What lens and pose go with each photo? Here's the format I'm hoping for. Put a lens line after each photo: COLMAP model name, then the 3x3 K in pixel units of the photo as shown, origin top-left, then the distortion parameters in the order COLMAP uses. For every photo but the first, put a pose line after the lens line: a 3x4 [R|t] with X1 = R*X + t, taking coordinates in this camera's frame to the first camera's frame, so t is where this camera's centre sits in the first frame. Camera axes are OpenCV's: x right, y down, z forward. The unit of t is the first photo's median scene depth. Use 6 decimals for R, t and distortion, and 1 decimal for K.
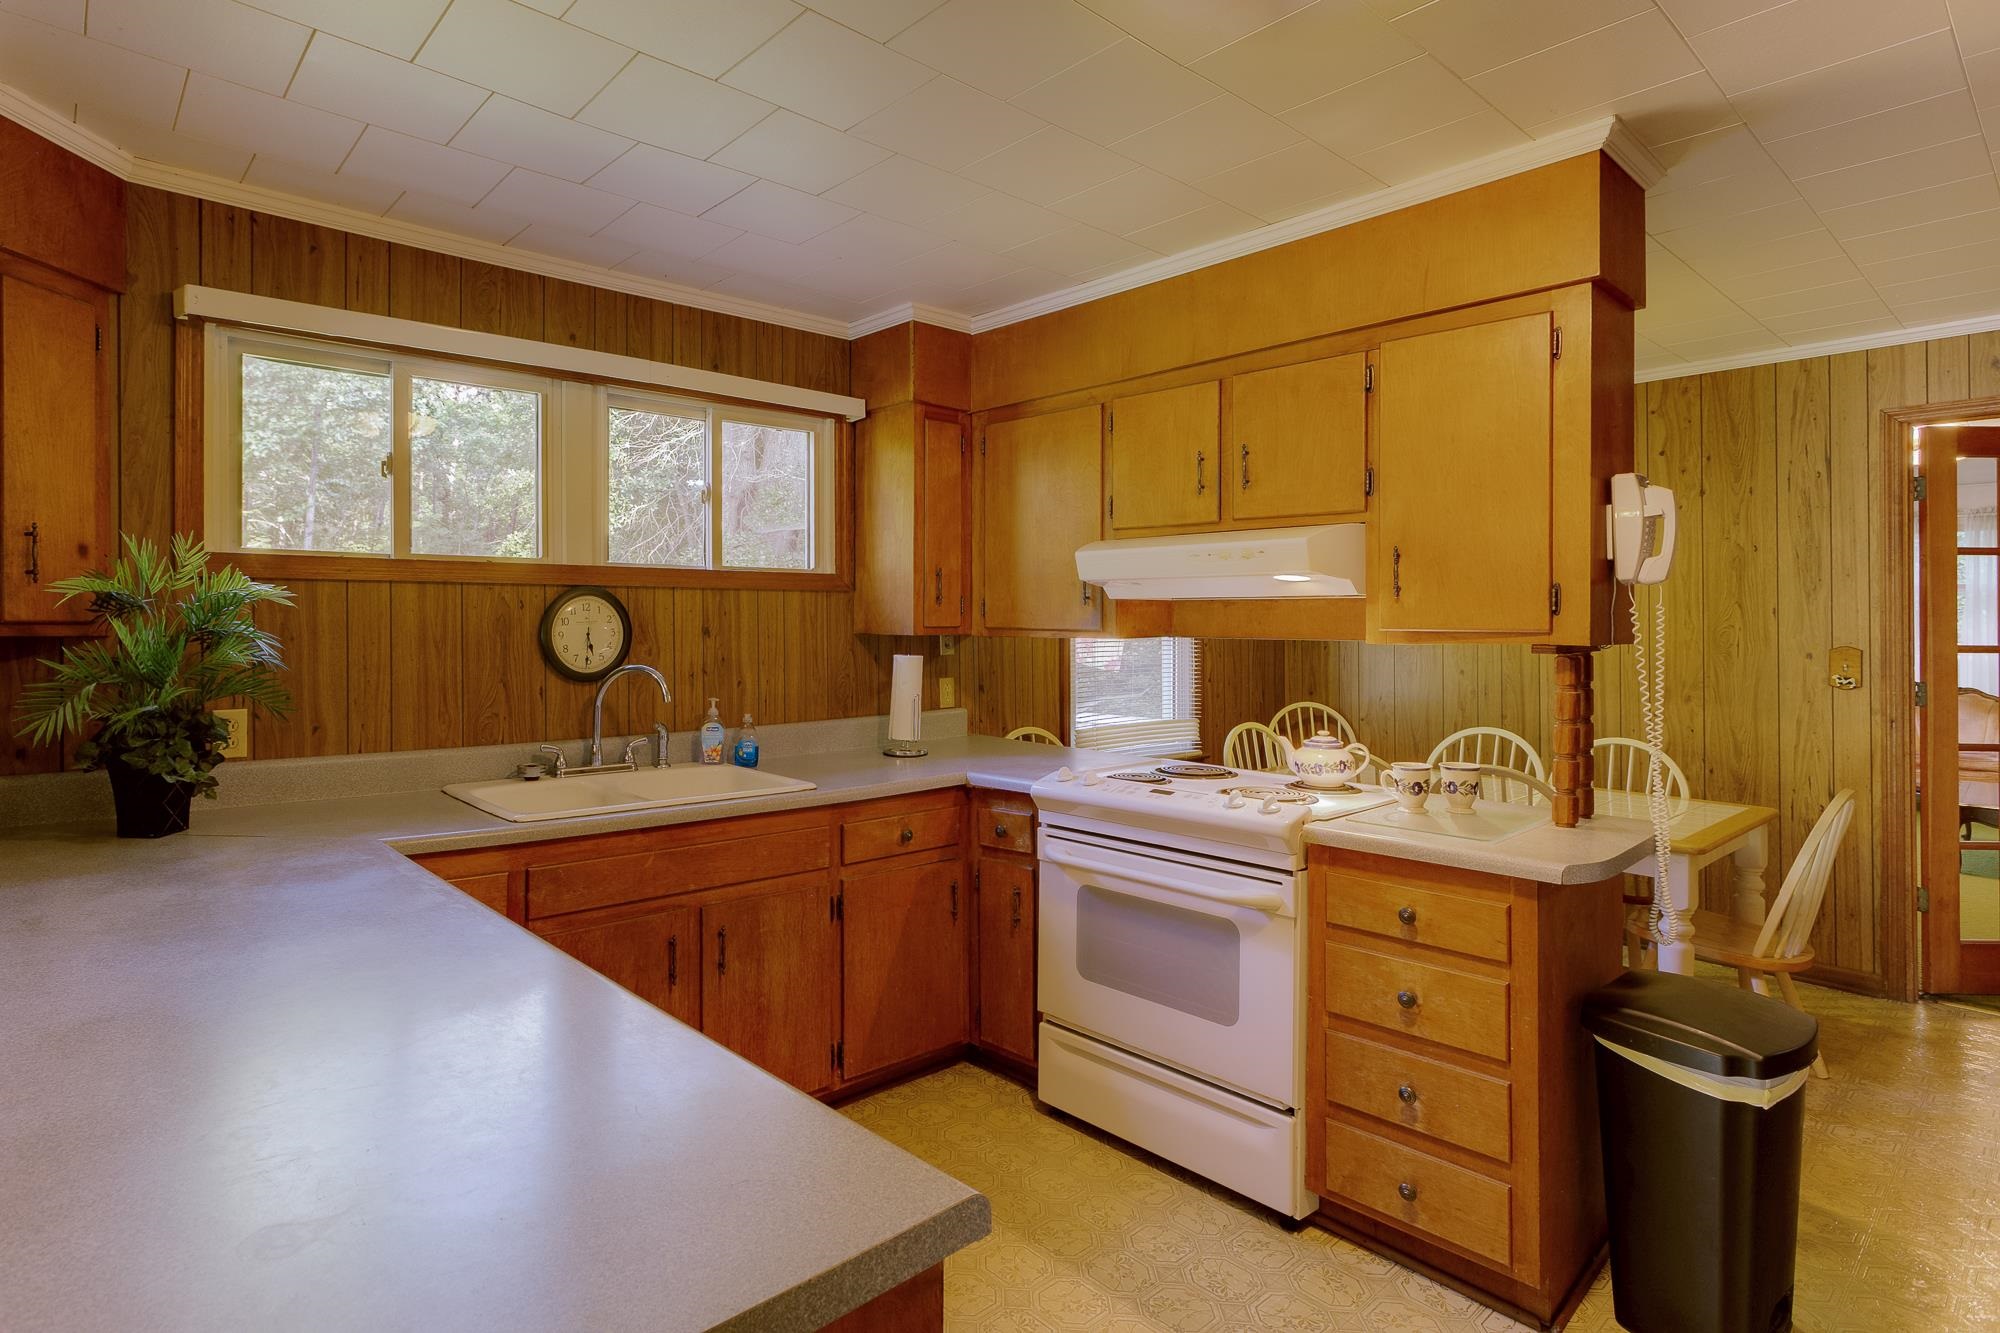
lens RADIAL K [[1062.5, 0, 891.5], [0, 1062.5, 620.6], [0, 0, 1]] dist [-0.001994, 0.000622]
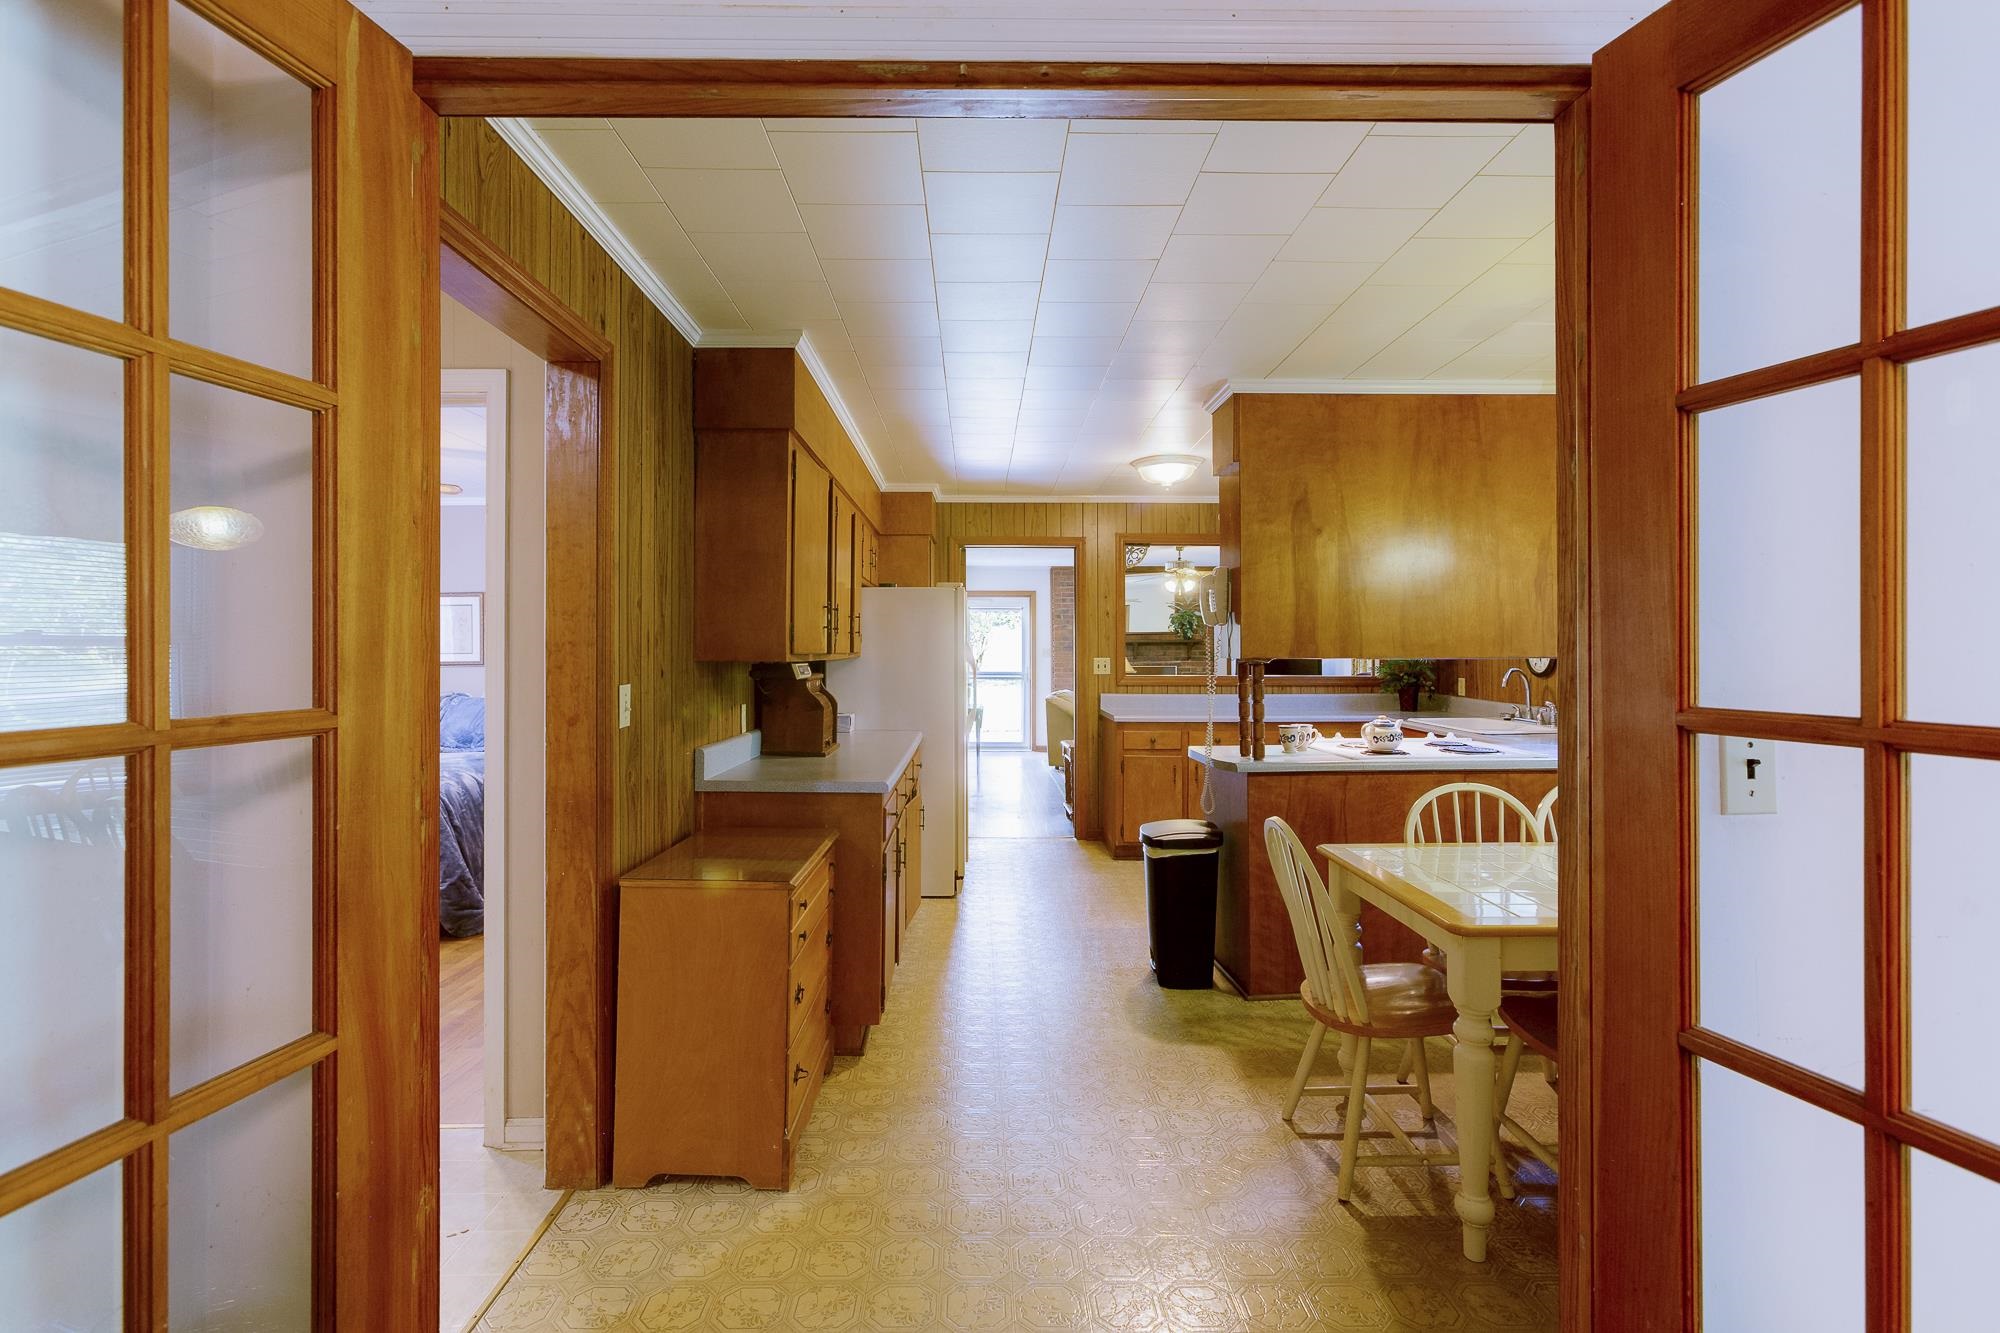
lens RADIAL K [[958.6, 0, 977.6], [0, 958.6, 646.6], [0, 0, 1]] dist [-0.002995, -0.000221]
pose [[-0.634548, 0.000701, -0.772883, 1.717316], [0.001459, 0.999999, -0.000291, -0.000264], [0.772882, -0.001312, -0.634549, 1.302029]]
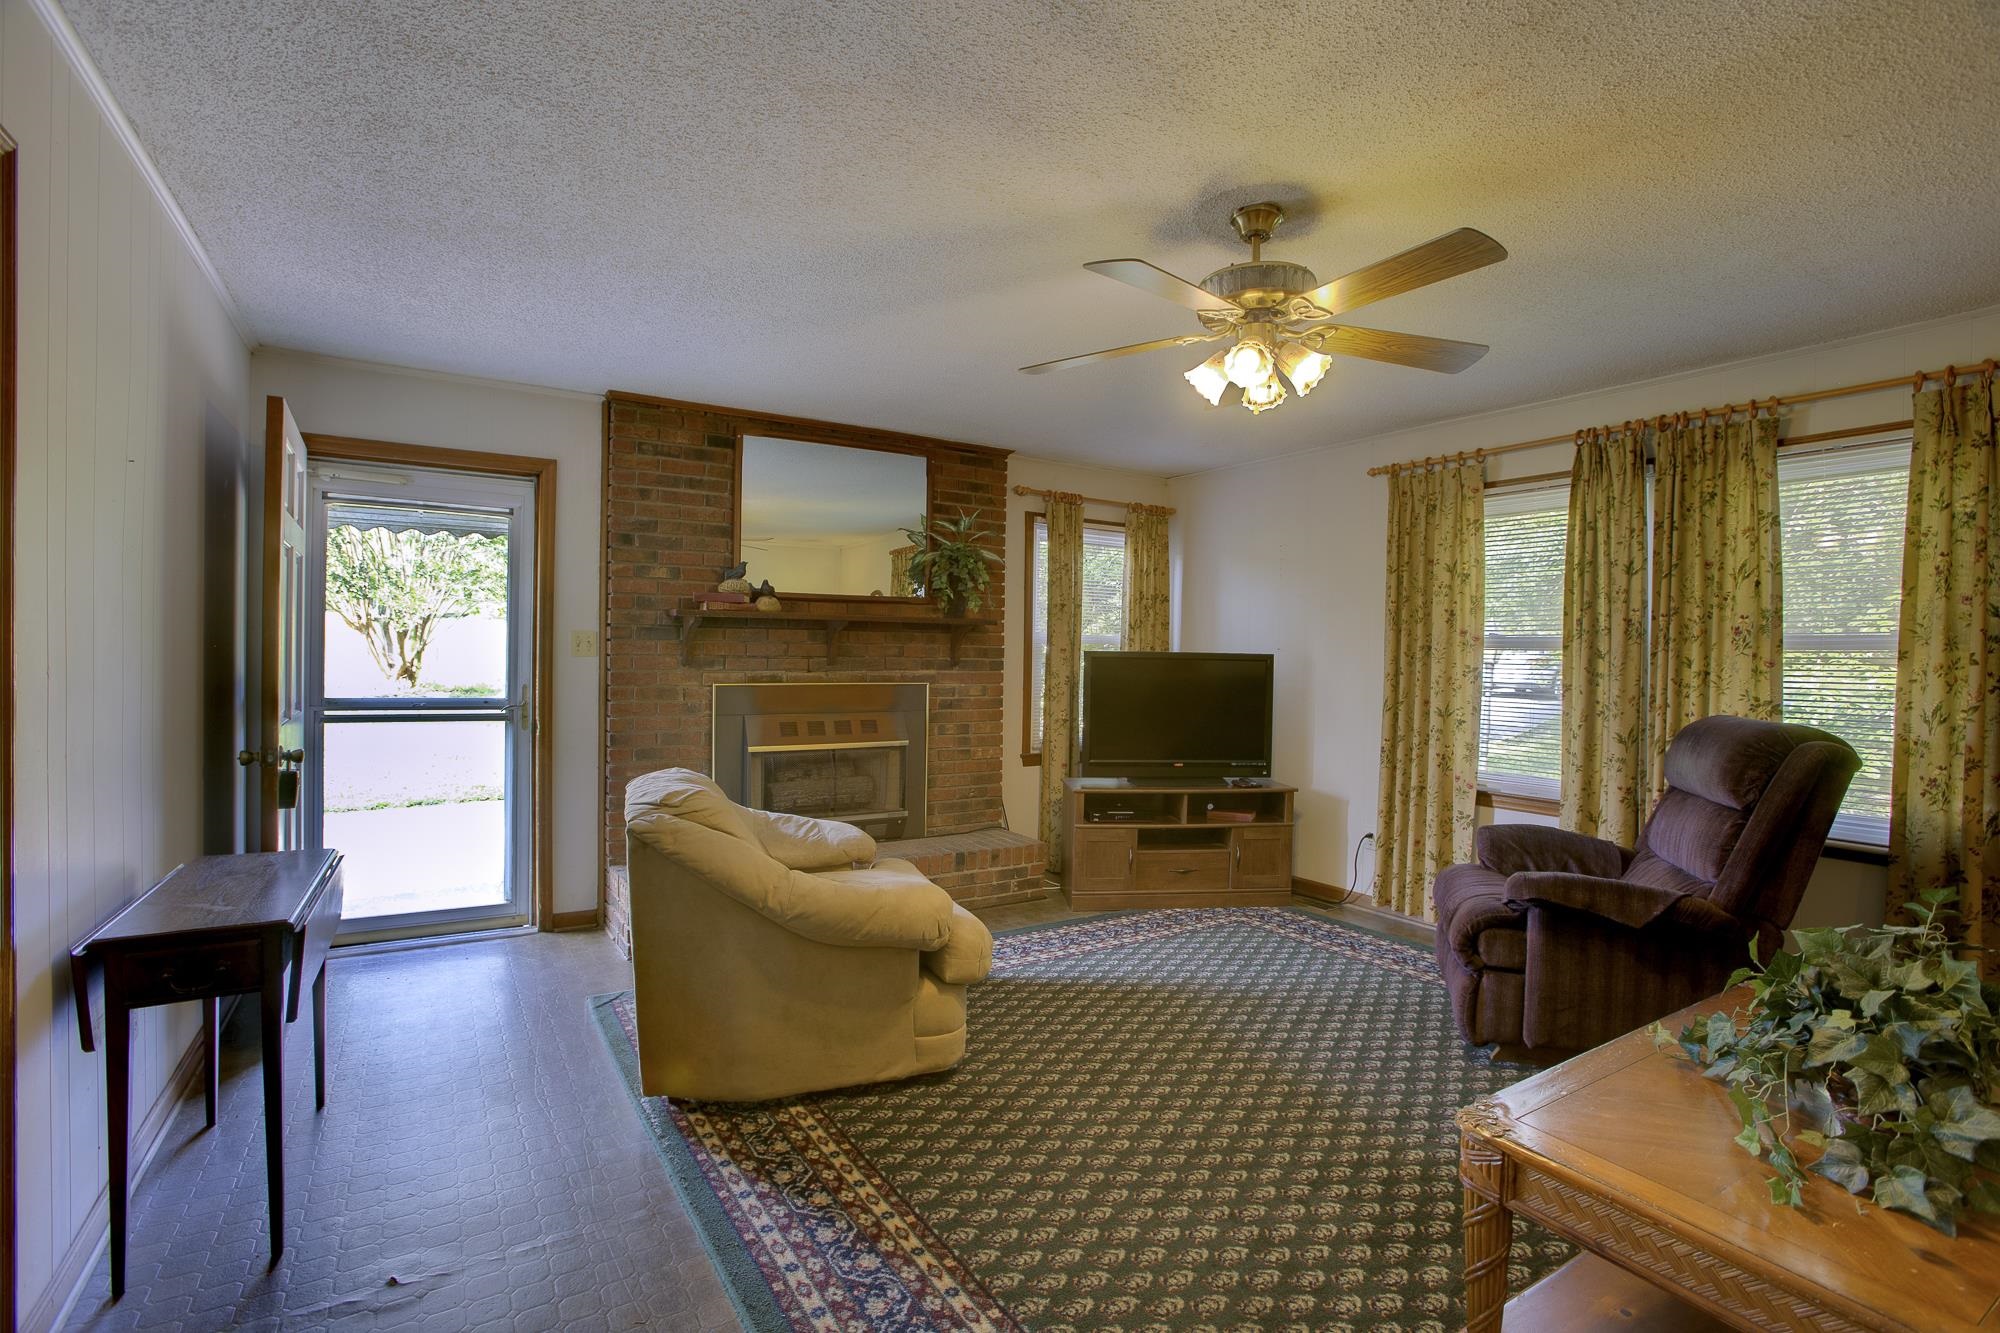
lens RADIAL K [[919.3, 0, 996.3], [0, 919.3, 657.3], [0, 0, 1]] dist [-0.065781, 0.022872]
pose [[-0.119998, 0.002621, -0.992771, -0.383851], [-0.019571, 0.999796, 0.005005, 0.028030], [0.992581, 0.020030, -0.119922, -0.310453]]
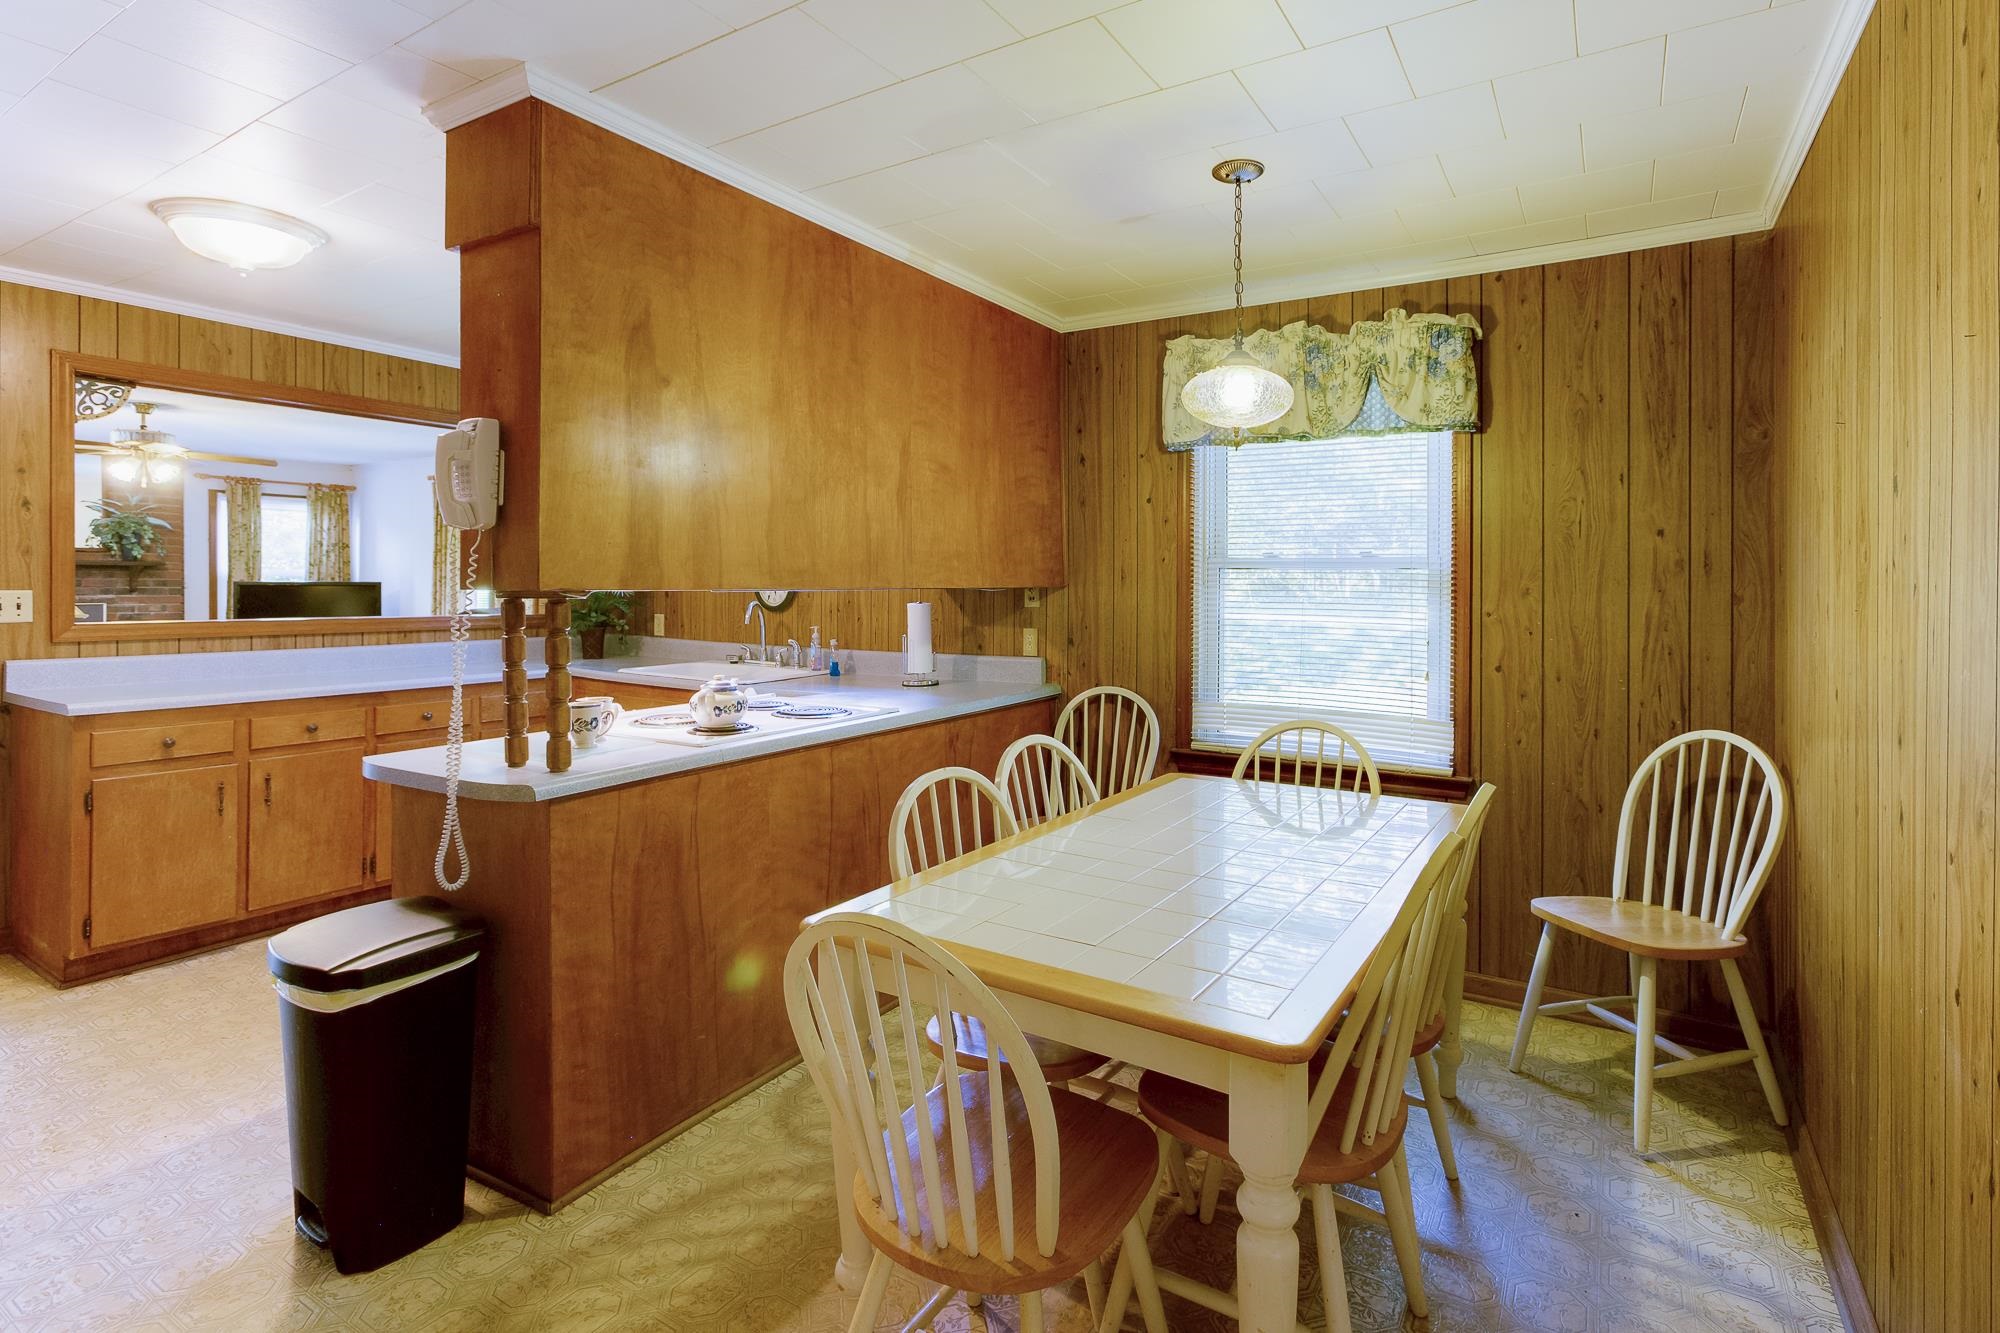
lens RADIAL K [[972.7, 0, 1068.7], [0, 972.7, 586.3], [0, 0, 1]] dist [-0.003097, 0.004962]
pose [[0.335529, 0.007026, -0.942004, 1.321268], [-0.007674, 0.999959, 0.004725, 0.005733], [0.941998, 0.005644, 0.335570, 0.909655]]
